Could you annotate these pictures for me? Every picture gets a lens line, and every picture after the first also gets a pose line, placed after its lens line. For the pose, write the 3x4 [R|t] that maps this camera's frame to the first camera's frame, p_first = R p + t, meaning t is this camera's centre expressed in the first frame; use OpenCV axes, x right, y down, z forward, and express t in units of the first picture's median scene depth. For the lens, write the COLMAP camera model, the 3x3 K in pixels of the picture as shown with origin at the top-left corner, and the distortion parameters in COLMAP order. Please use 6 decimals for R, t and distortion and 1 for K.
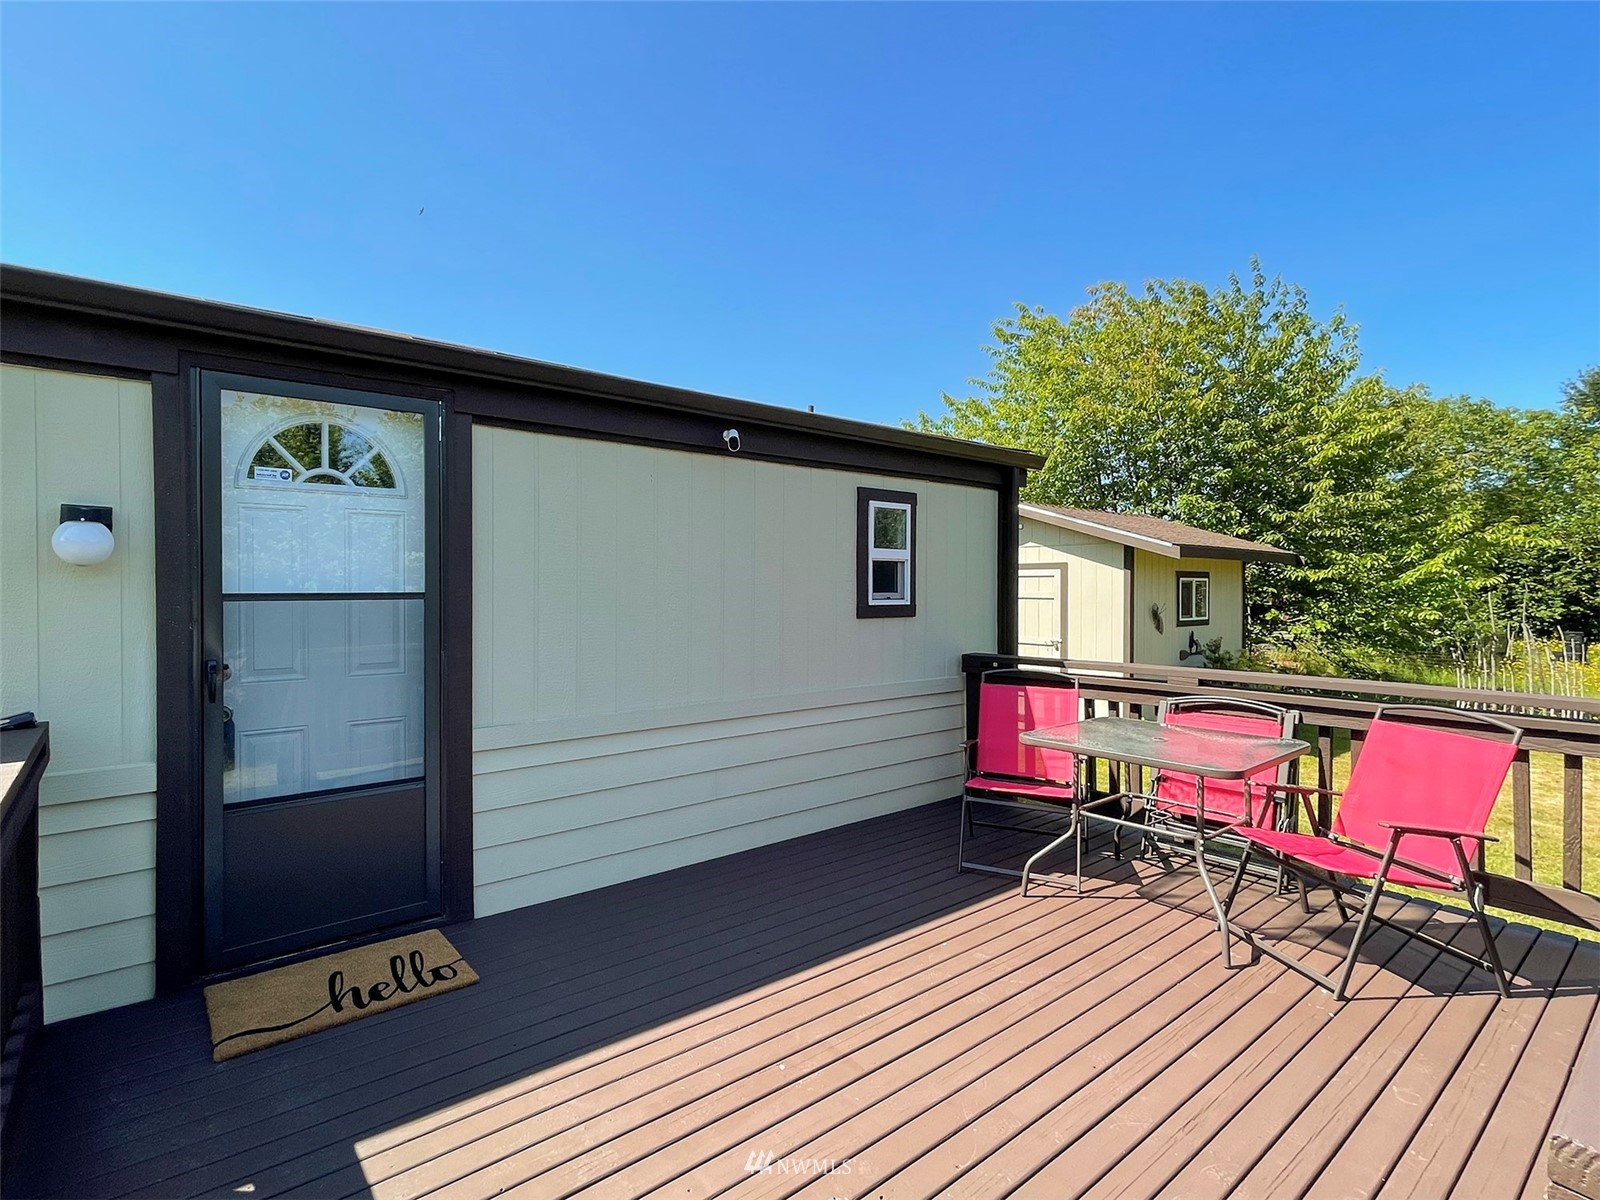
lens RADIAL K [[747.9, 0, 701.9], [0, 747.9, 591.8], [0, 0, 1]] dist [0.003887, -0.000028]
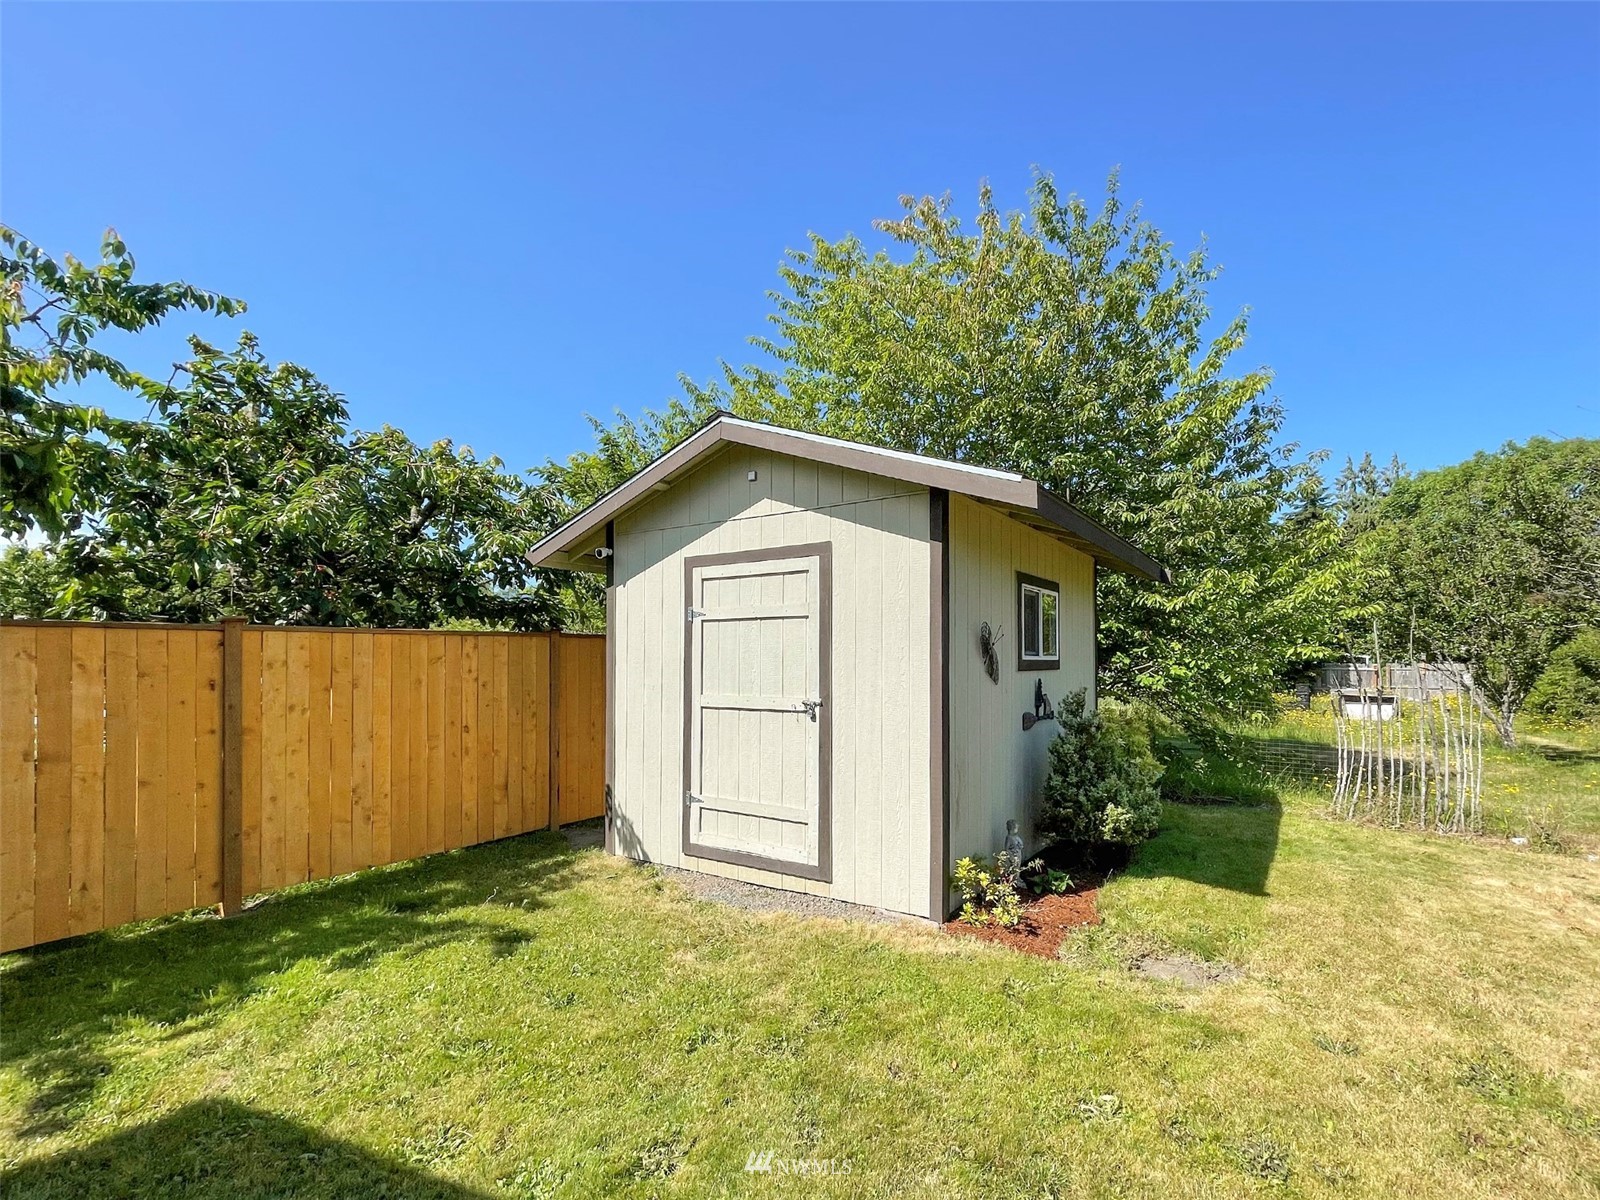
lens RADIAL K [[716.8, 0, 880.5], [0, 716.8, 647.8], [0, 0, 1]] dist [0.008450, -0.000822]
pose [[0.913808, 0.009667, 0.406032, 0.739944], [-0.000161, 0.999725, -0.023440, 0.095237], [-0.406147, 0.021355, 0.913558, 1.263580]]
